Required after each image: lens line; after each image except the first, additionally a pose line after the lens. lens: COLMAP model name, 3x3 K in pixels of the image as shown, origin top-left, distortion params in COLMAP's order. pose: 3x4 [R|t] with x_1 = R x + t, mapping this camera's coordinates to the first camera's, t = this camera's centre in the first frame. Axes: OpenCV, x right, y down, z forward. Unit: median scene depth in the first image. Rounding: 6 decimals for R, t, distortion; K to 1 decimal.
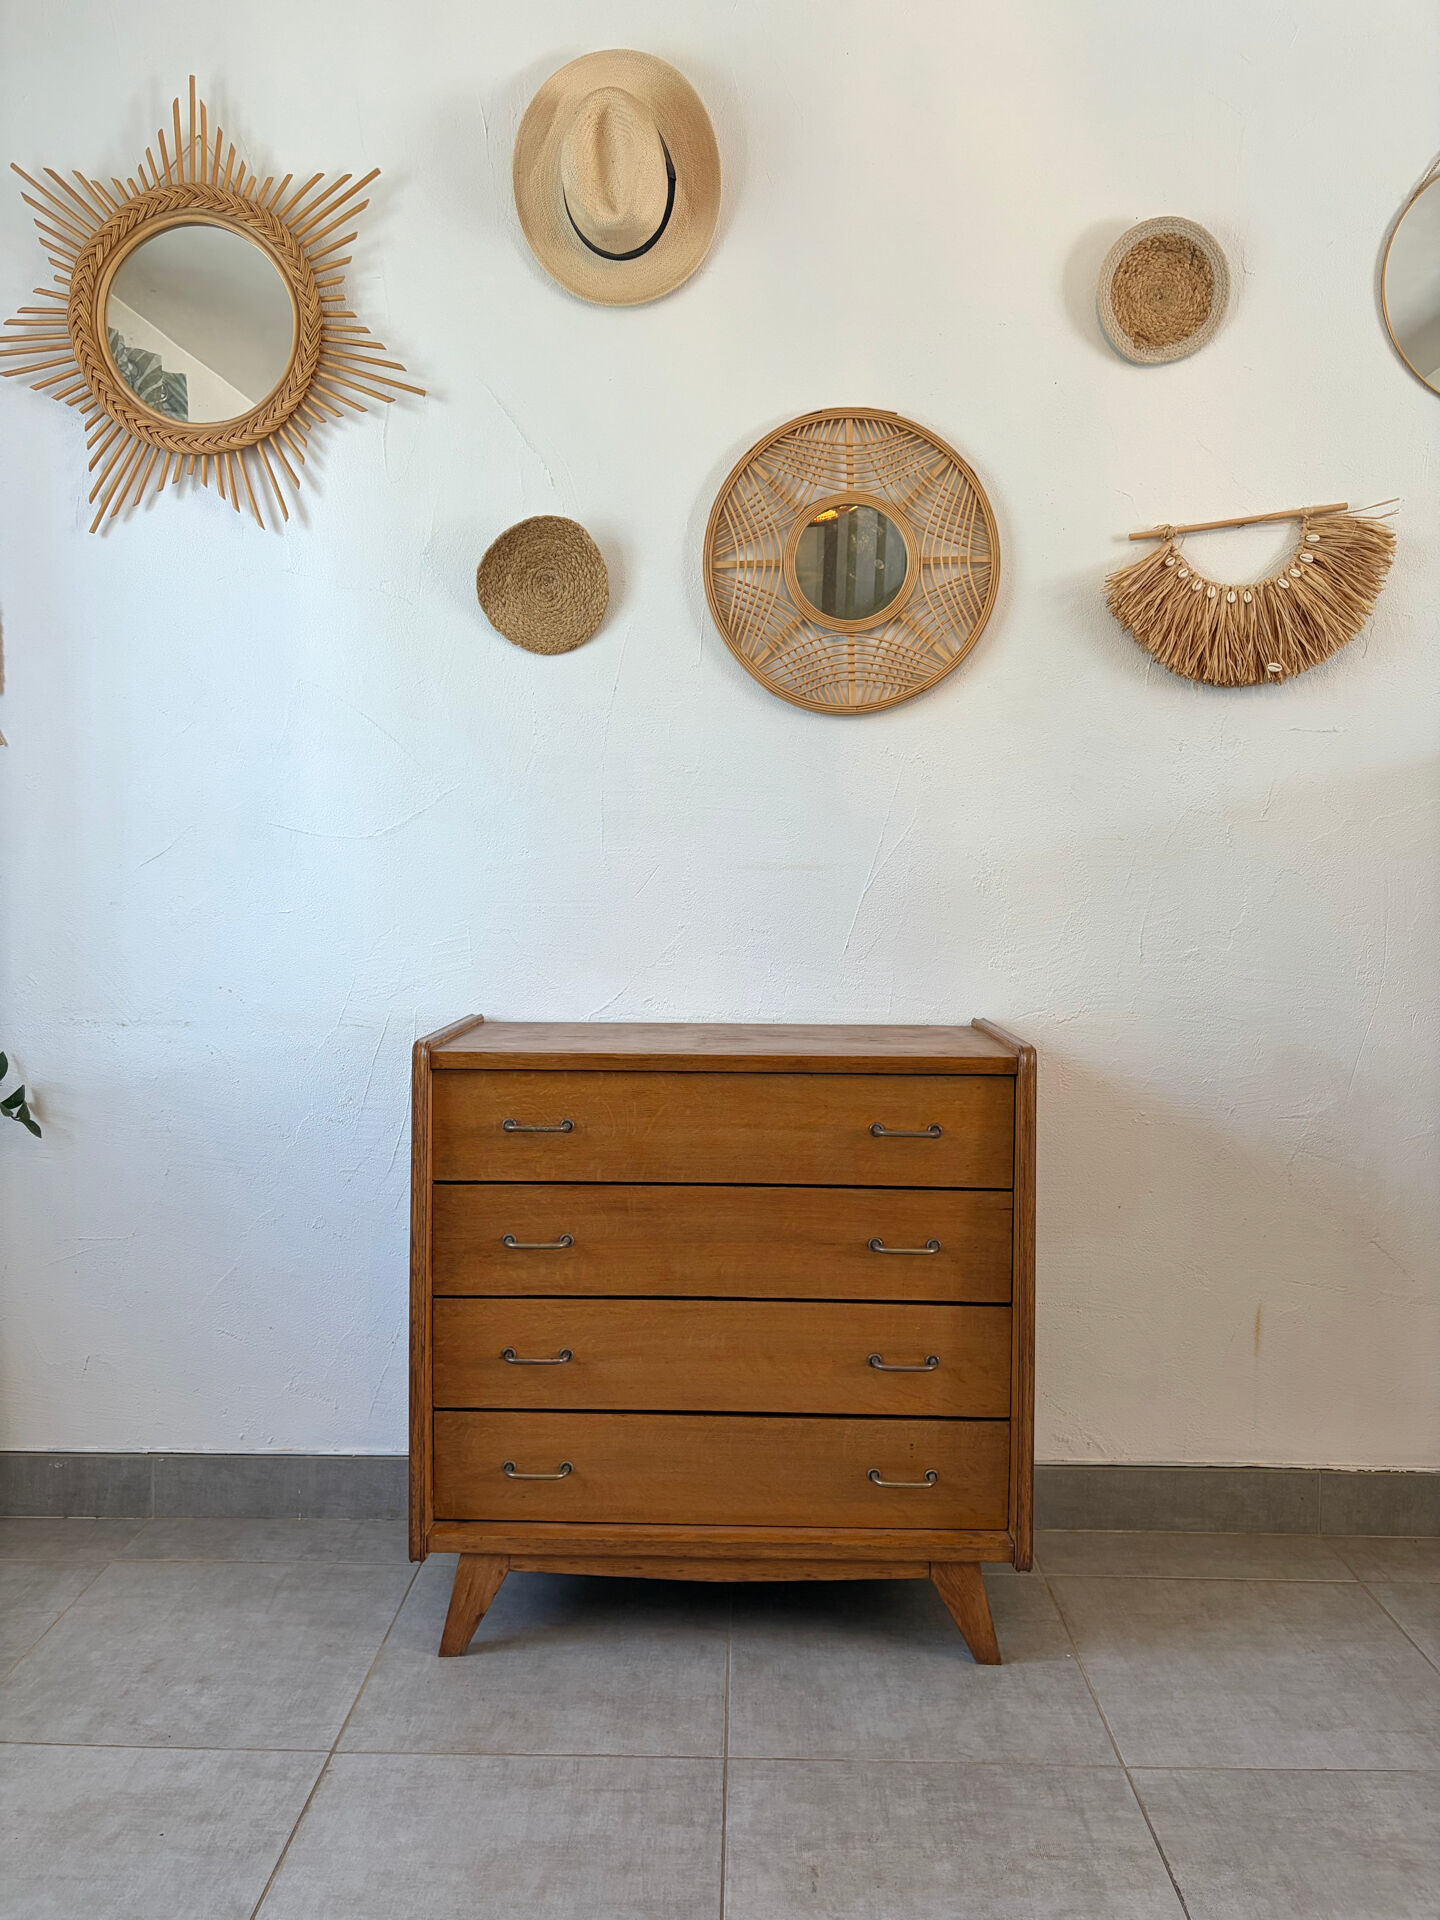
lens RADIAL K [[1469.2, 0, 719.5], [0, 1469.2, 962.9], [0, 0, 1]] dist [0.040930, -0.058073]
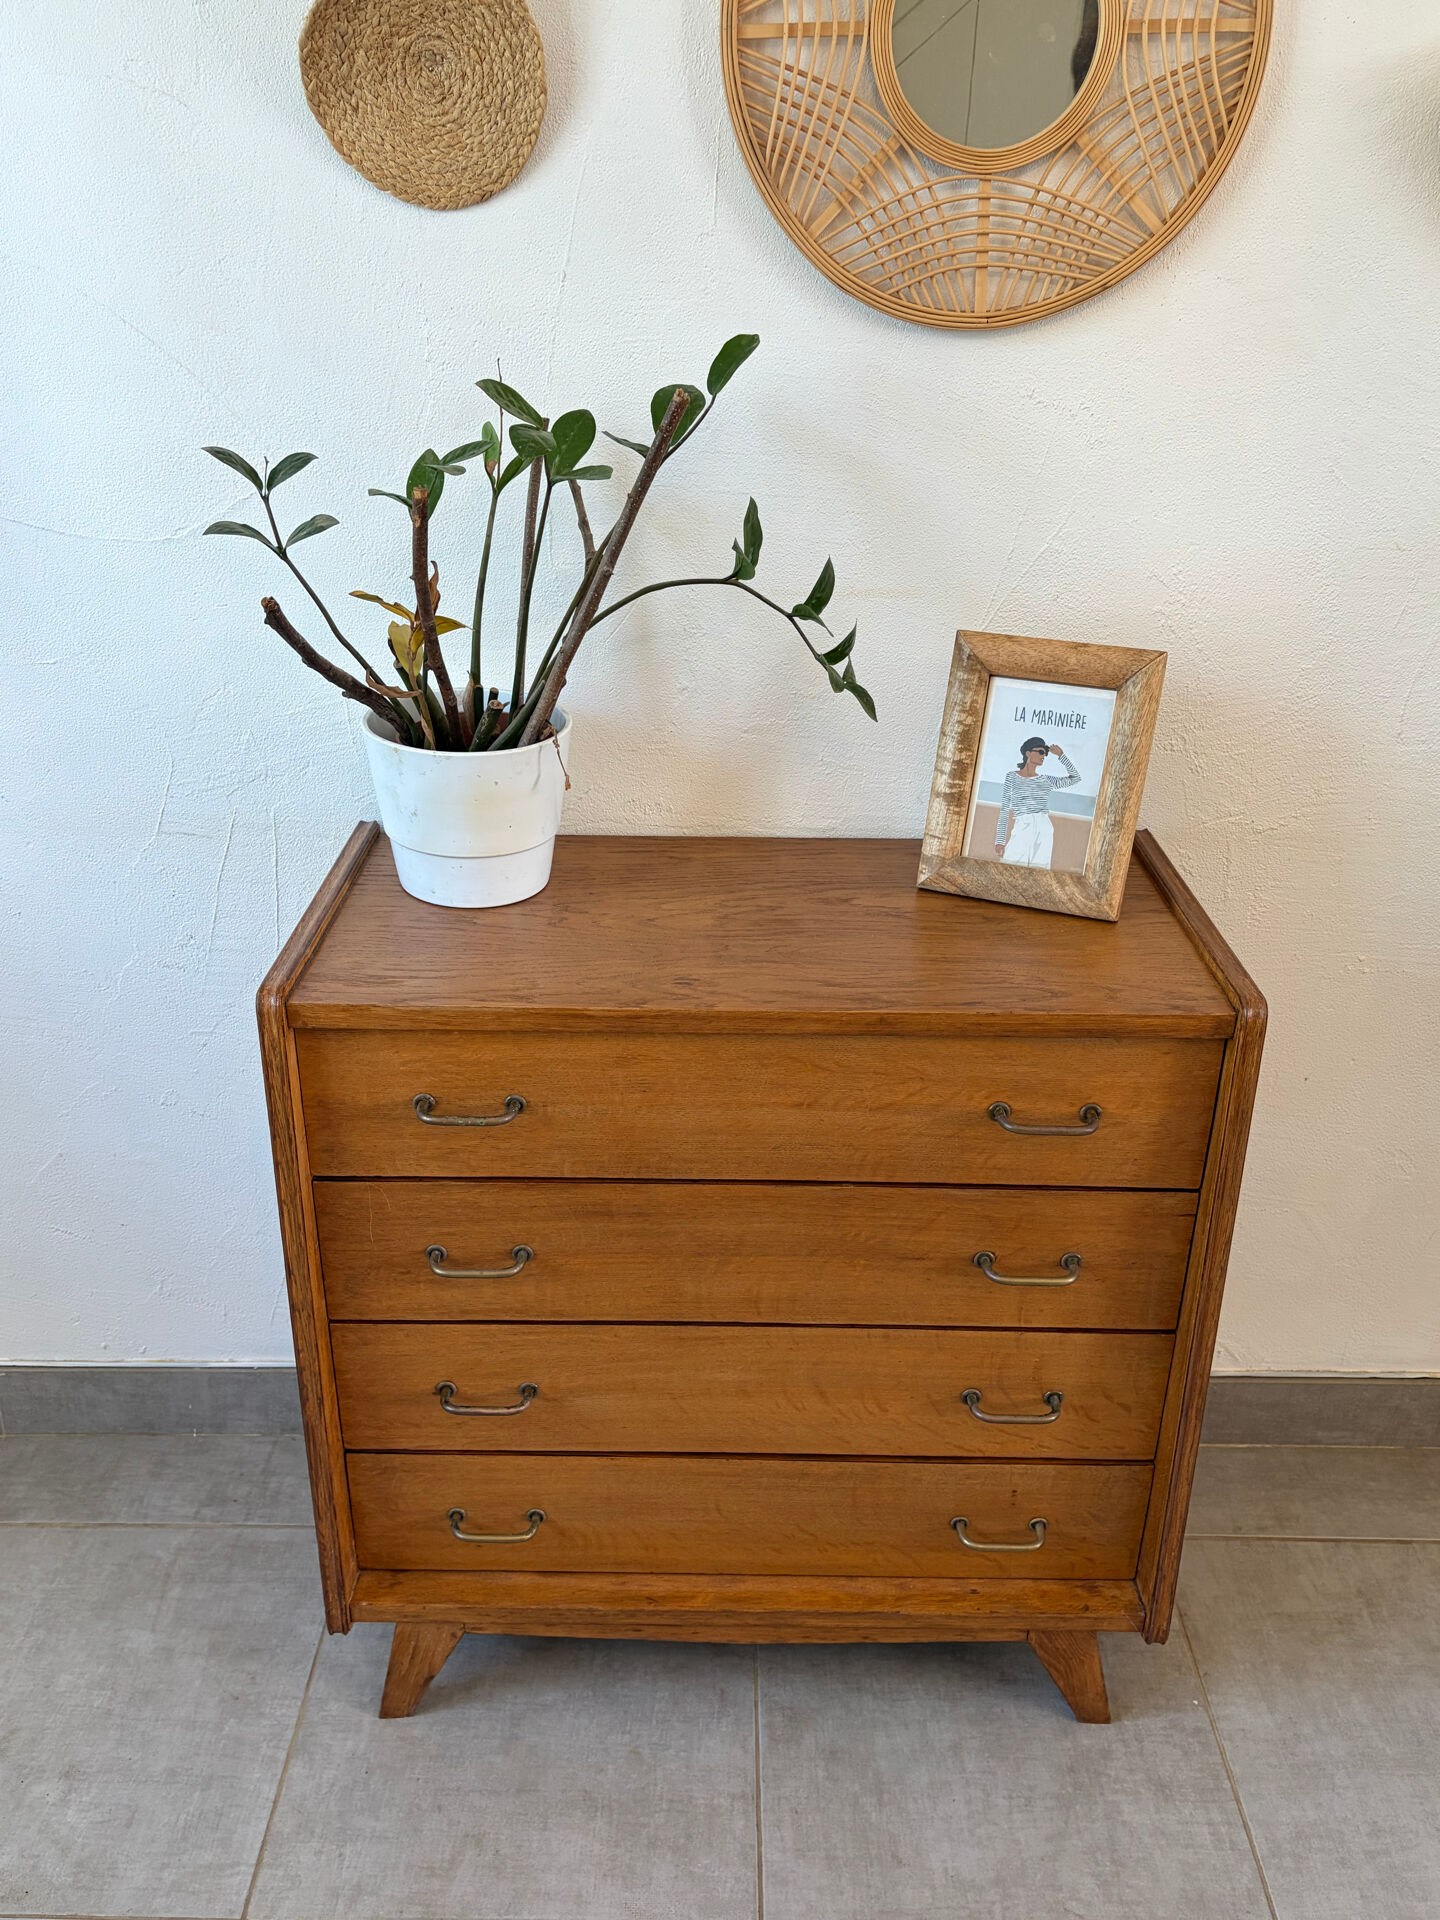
lens RADIAL K [[1580.9, 0, 718.3], [0, 1580.9, 973.8], [0, 0, 1]] dist [0.040084, -0.055325]
pose [[0.999876, -0.003347, 0.015403, -0.025553], [-0.002863, 0.922376, 0.386283, -0.205786], [-0.015500, -0.386280, 0.922252, 0.385255]]
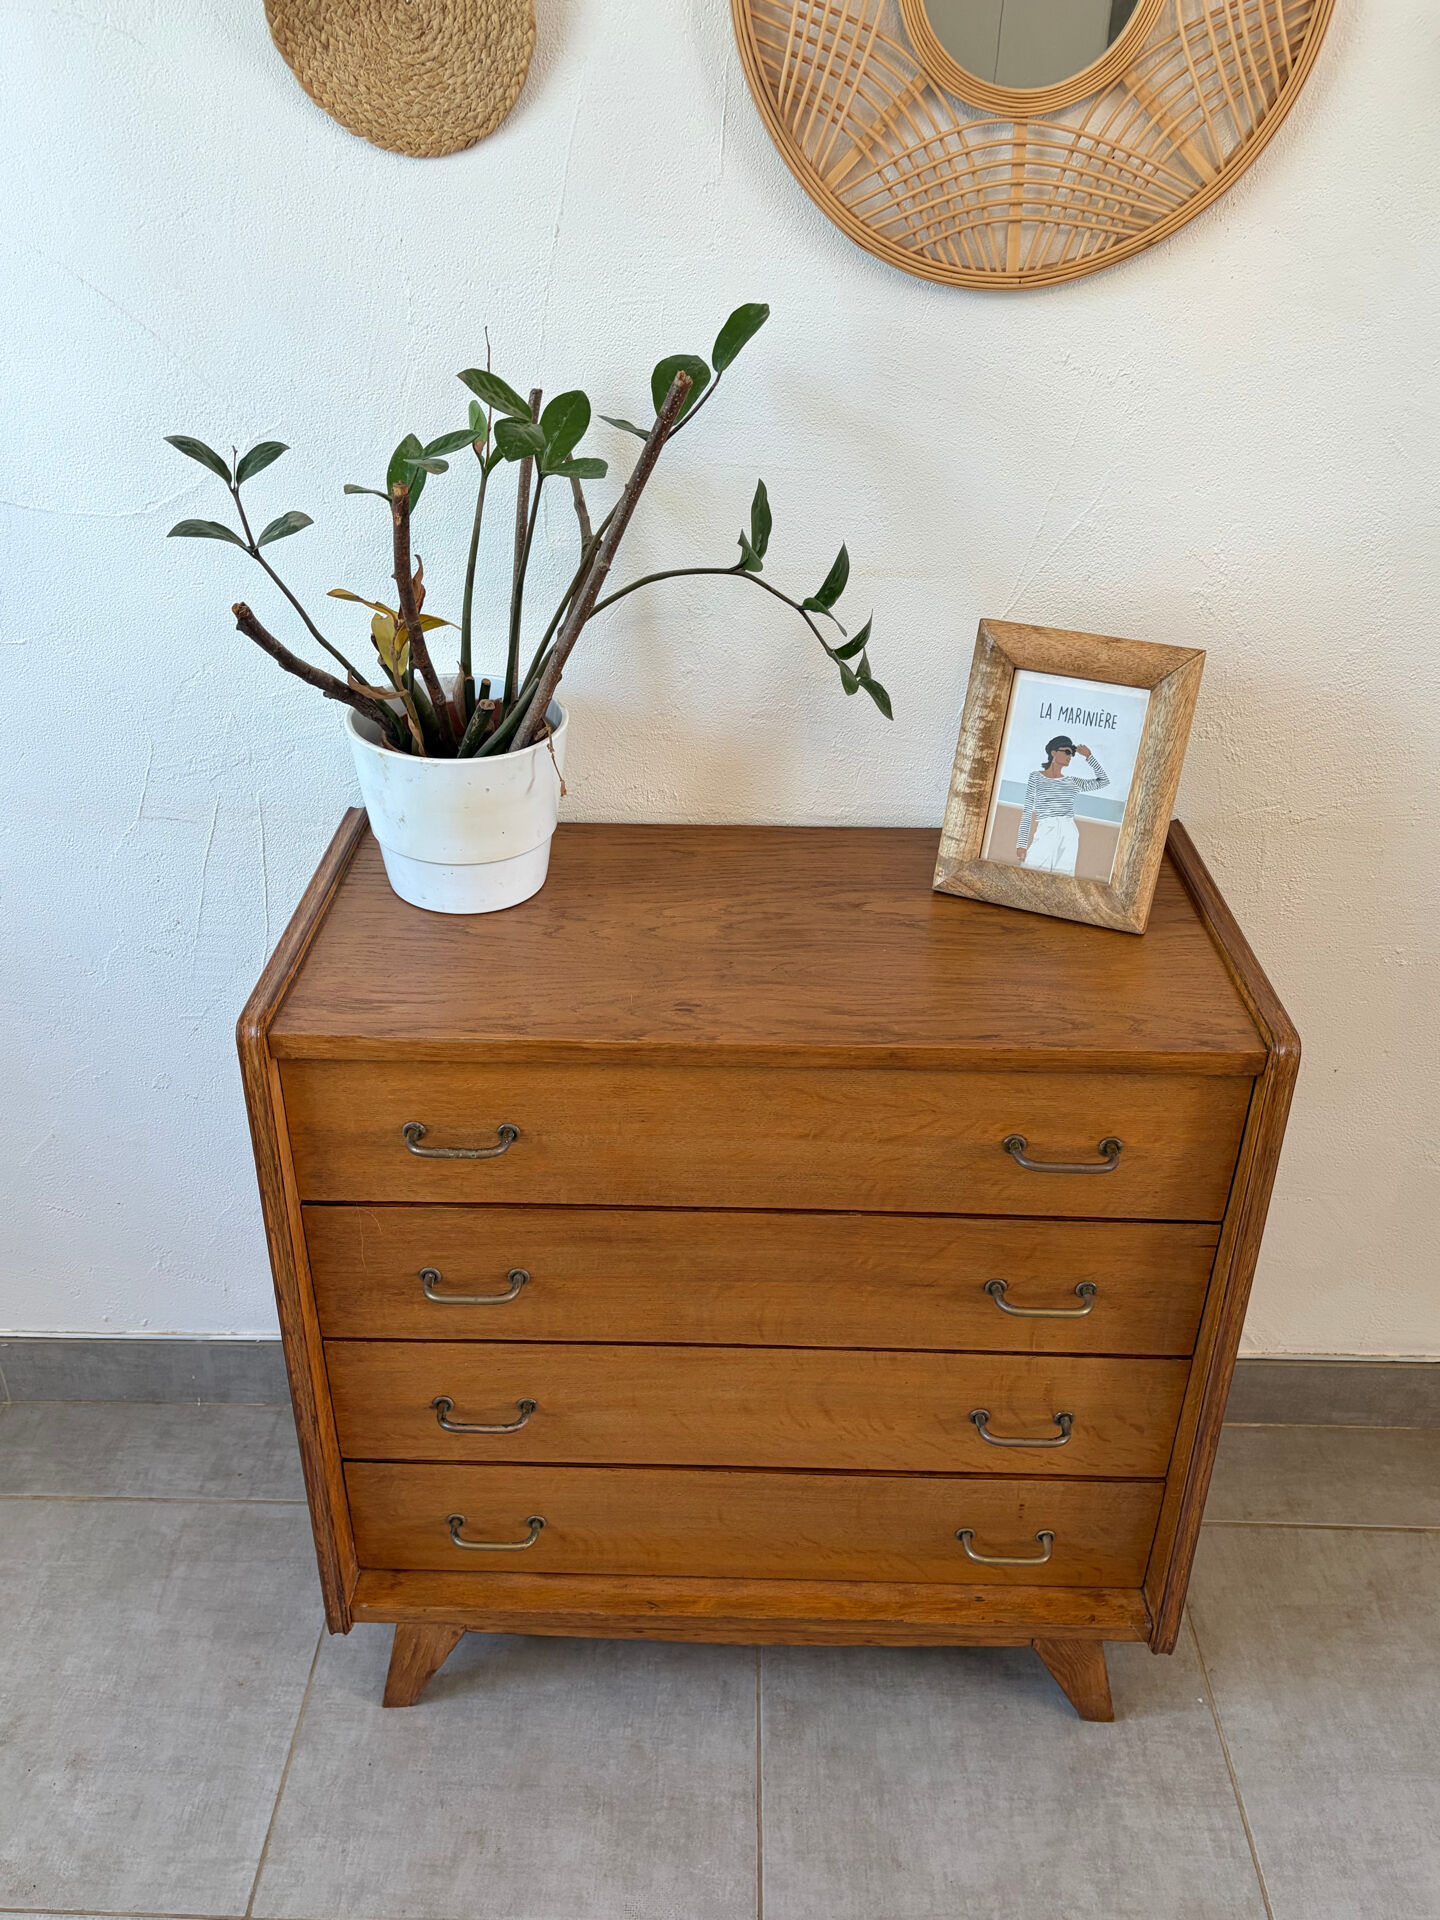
lens RADIAL K [[1580.9, 0, 710.6], [0, 1580.9, 977.1], [0, 0, 1]] dist [0.040084, -0.055325]
pose [[0.999998, 0.001027, -0.001684, -0.018142], [-0.000123, 0.884547, 0.466451, -0.252795], [0.001969, -0.466450, 0.884545, 0.444934]]
